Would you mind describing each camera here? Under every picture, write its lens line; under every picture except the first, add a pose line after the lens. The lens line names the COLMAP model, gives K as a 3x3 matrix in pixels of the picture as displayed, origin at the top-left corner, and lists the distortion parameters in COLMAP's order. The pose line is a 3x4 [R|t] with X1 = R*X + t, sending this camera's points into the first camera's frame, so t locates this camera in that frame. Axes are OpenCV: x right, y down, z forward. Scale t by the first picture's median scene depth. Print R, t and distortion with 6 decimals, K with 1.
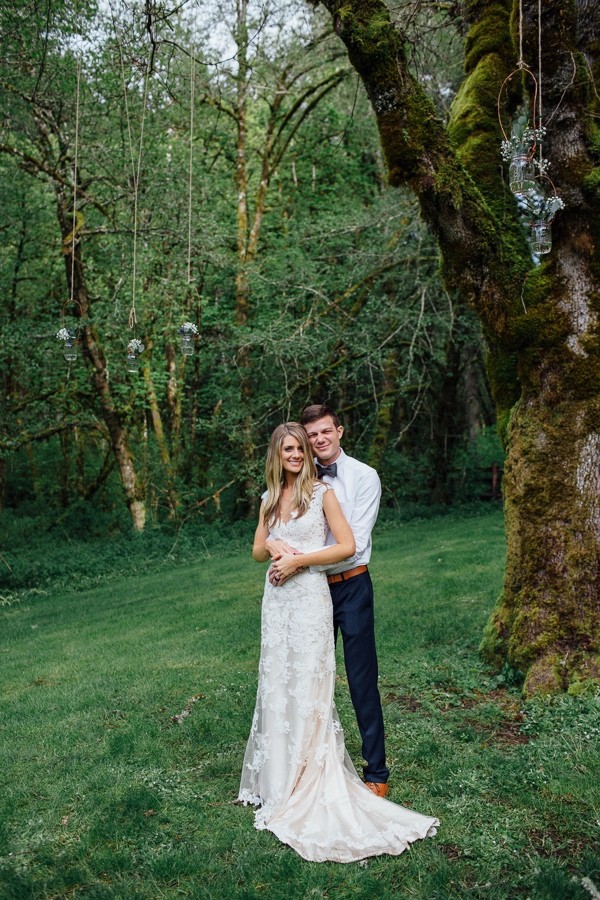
lens RADIAL K [[884.6, 0, 301.8], [0, 884.6, 451.4], [0, 0, 1]] dist [-0.049020, 0.000000]
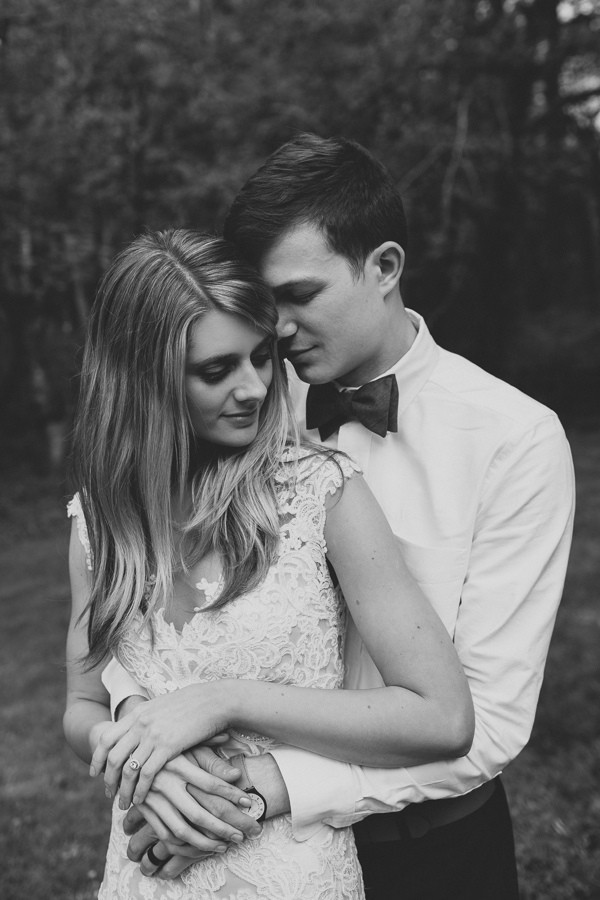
lens RADIAL K [[1119.6, 0, 243.3], [0, 1119.6, 399.0], [0, 0, 1]] dist [-0.051197, 0.000000]
pose [[0.999232, -0.009079, -0.038118, 0.005127], [0.010741, 0.998991, 0.043613, 0.003068], [0.037684, -0.043988, 0.998321, 0.326179]]
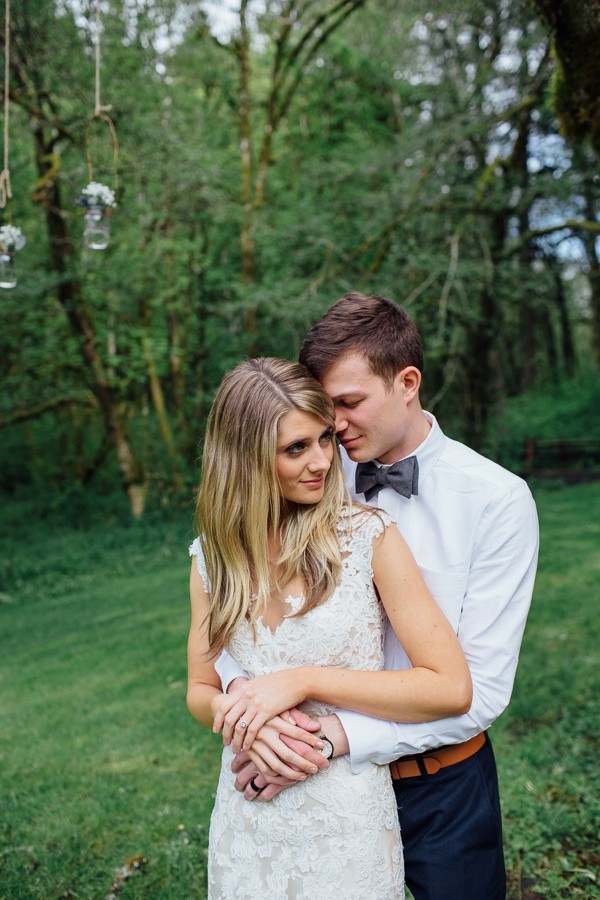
lens RADIAL K [[884.6, 0, 301.8], [0, 884.6, 450.9], [0, 0, 1]] dist [-0.049020, 0.000000]
pose [[0.999782, -0.013382, -0.016025, -0.000016], [0.013807, 0.999548, 0.026720, 0.000470], [0.015660, -0.026936, 0.999514, 0.302314]]
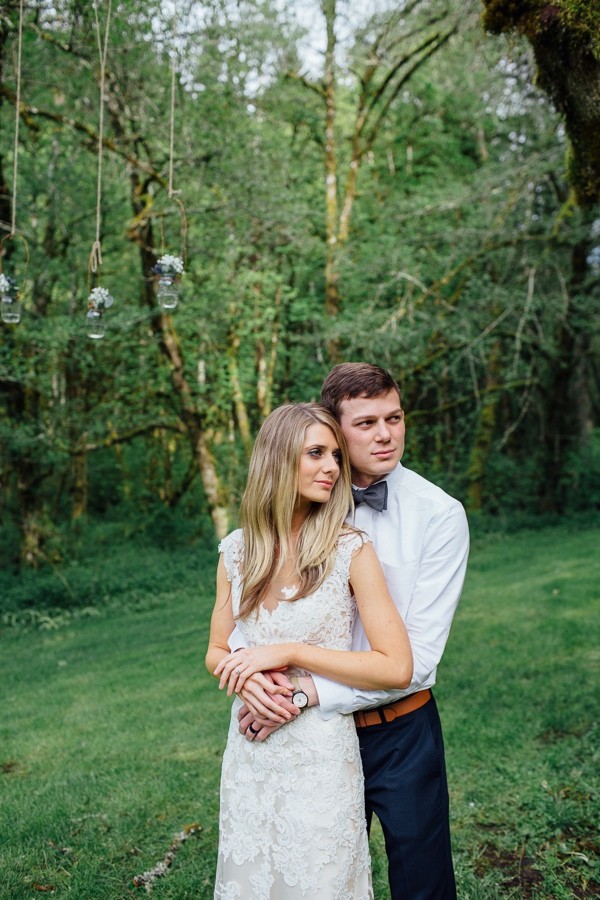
lens RADIAL K [[884.6, 0, 304.2], [0, 884.6, 447.7], [0, 0, 1]] dist [-0.049020, 0.000000]
pose [[0.993618, -0.000968, -0.112794, 0.026429], [0.000202, 0.999977, -0.006802, -0.002274], [0.112798, 0.006736, 0.993595, 0.240858]]
